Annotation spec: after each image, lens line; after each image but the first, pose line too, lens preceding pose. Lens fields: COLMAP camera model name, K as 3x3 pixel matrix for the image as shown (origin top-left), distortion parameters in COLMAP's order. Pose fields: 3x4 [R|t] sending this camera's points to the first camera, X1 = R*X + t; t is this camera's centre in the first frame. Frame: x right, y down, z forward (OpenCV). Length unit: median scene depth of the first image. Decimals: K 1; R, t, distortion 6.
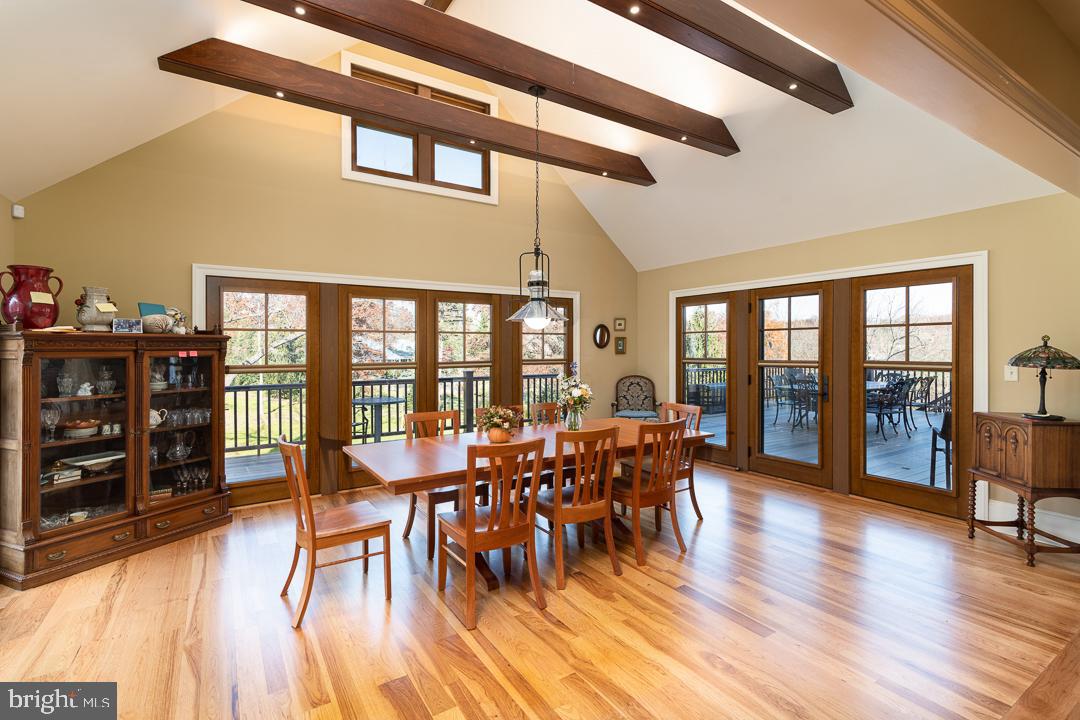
lens RADIAL K [[496.2, 0, 534.7], [0, 496.2, 349.5], [0, 0, 1]] dist [0.016945, -0.000619]
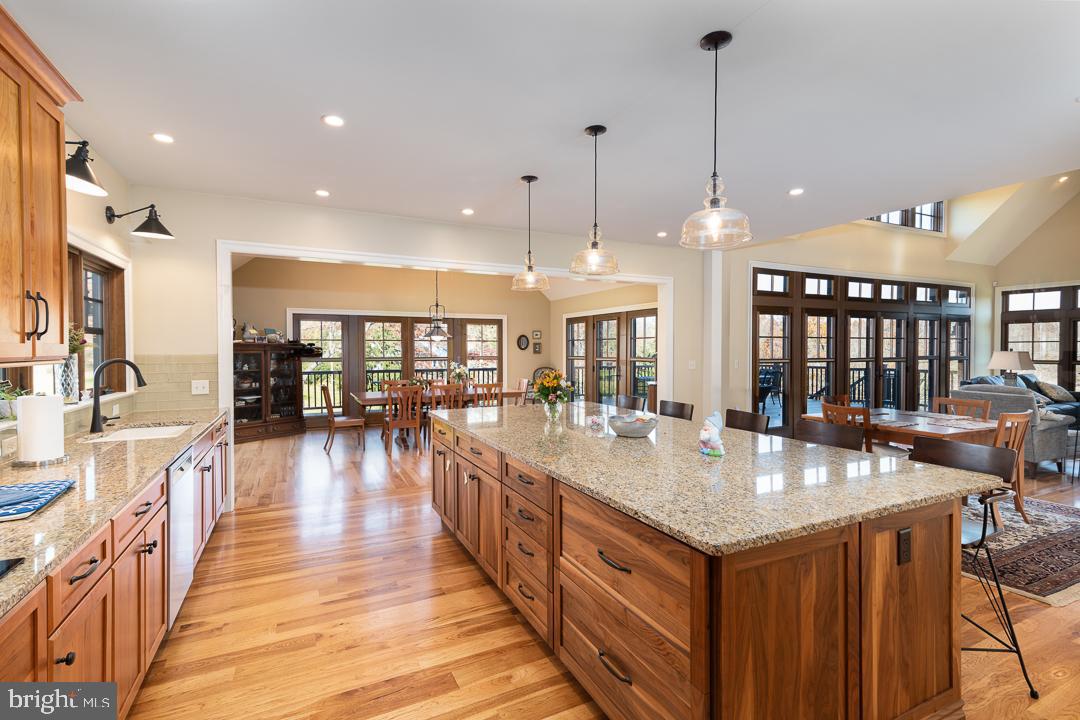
lens RADIAL K [[496.2, 0, 544.5], [0, 496.2, 362.1], [0, 0, 1]] dist [0.016945, -0.000619]
pose [[0.994405, 0.003819, -0.105567, 0.494626], [-0.001552, 0.999767, 0.021553, 0.002968], [0.105625, -0.021268, 0.994179, -0.784918]]
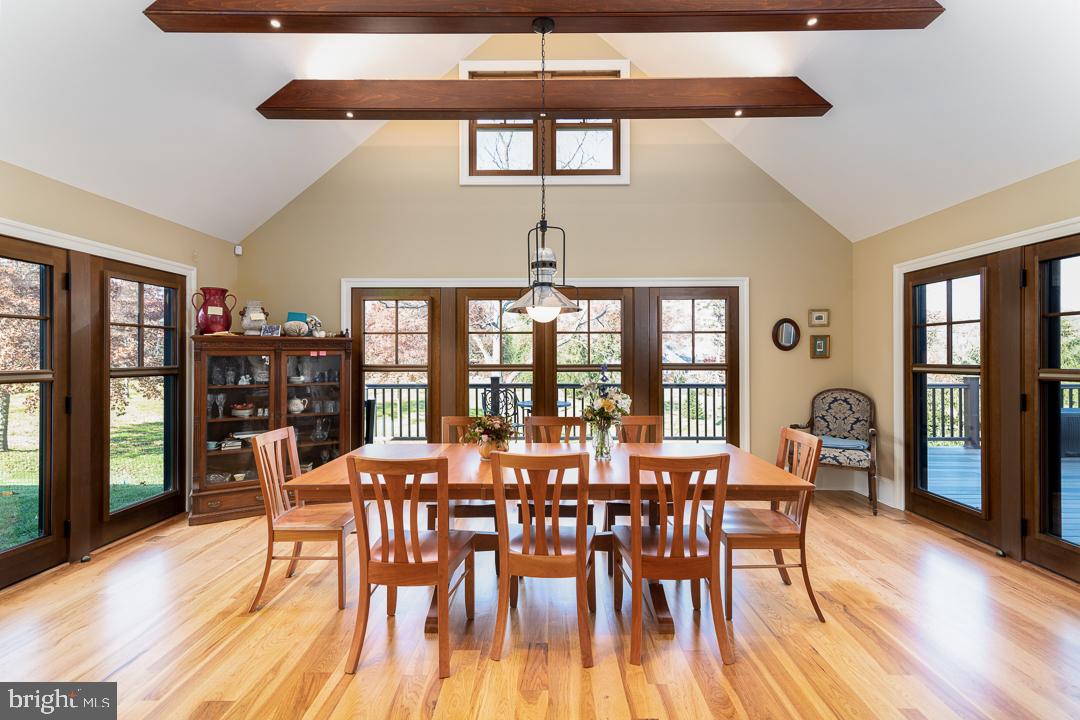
lens RADIAL K [[496.2, 0, 540.1], [0, 496.2, 350.7], [0, 0, 1]] dist [0.016945, -0.000619]
pose [[0.839239, -0.002340, -0.543758, 0.306910], [-0.003927, 0.999939, -0.010363, 0.009527], [0.543749, 0.010832, 0.839178, 0.227532]]
